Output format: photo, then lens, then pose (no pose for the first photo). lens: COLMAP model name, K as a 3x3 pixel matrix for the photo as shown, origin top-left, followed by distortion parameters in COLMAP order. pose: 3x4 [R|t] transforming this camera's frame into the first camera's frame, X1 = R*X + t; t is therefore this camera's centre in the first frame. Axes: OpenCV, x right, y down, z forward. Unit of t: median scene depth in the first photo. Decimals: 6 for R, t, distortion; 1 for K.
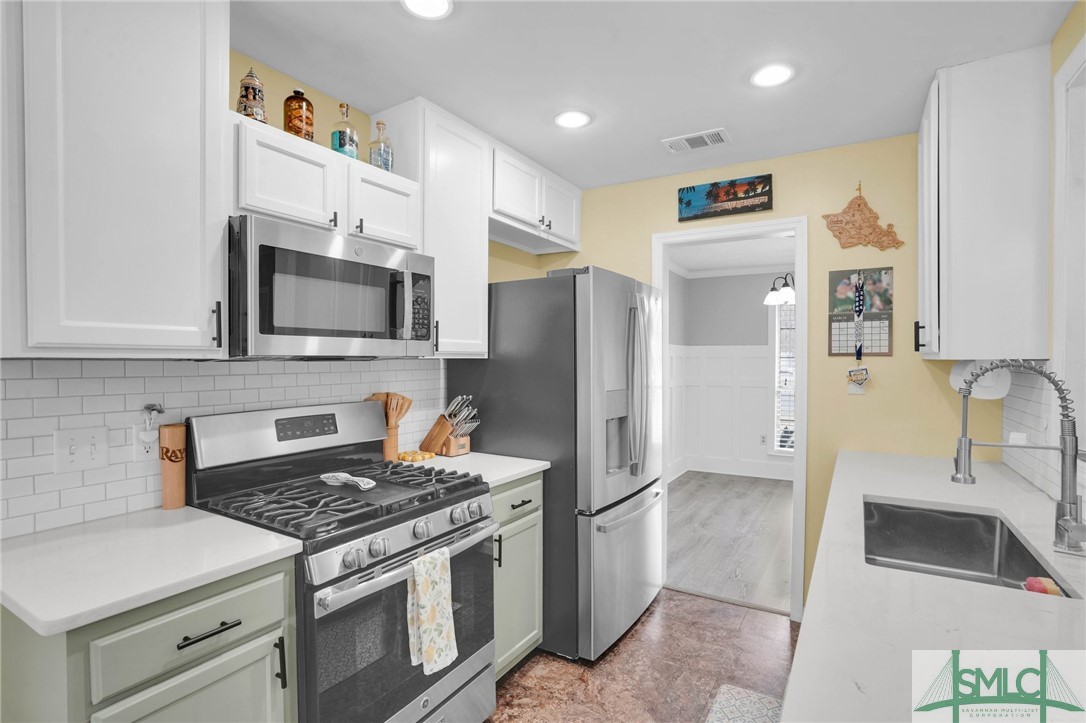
lens RADIAL K [[525.4, 0, 549.2], [0, 525.4, 341.2], [0, 0, 1]] dist [-0.027140, 0.020964]
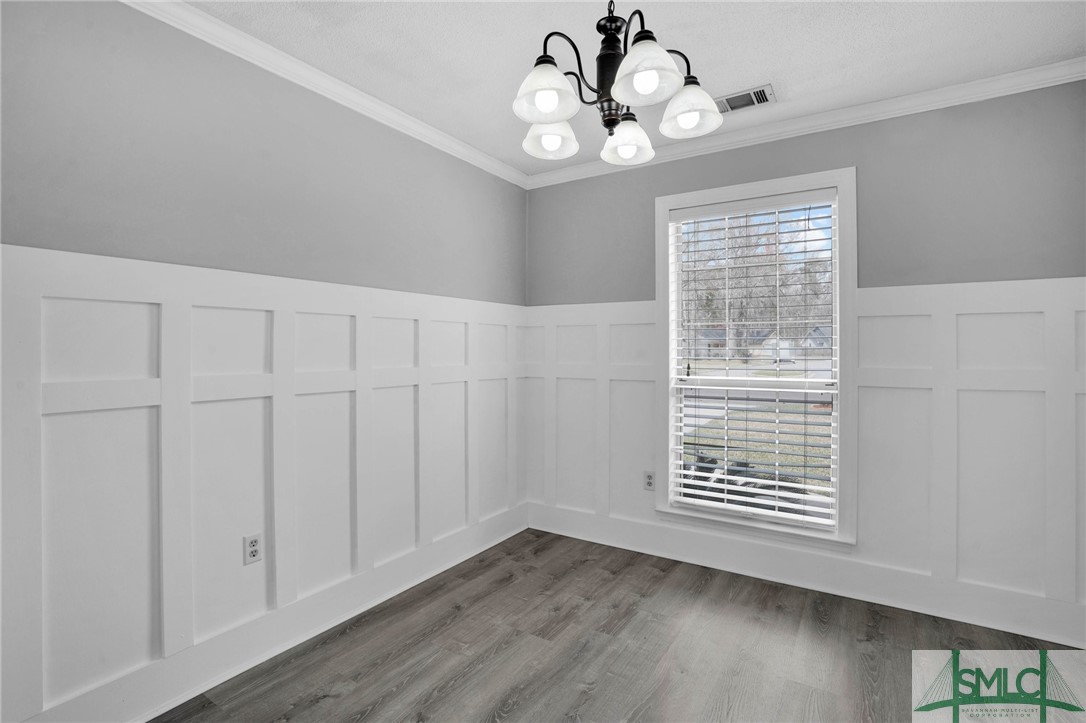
lens RADIAL K [[525.4, 0, 549.2], [0, 525.4, 341.2], [0, 0, 1]] dist [-0.027140, 0.020964]
pose [[0.999998, -0.001853, 0.000049, 0.308484], [0.001852, 0.999981, 0.005852, 0.043119], [-0.000060, -0.005852, 0.999983, 0.468178]]
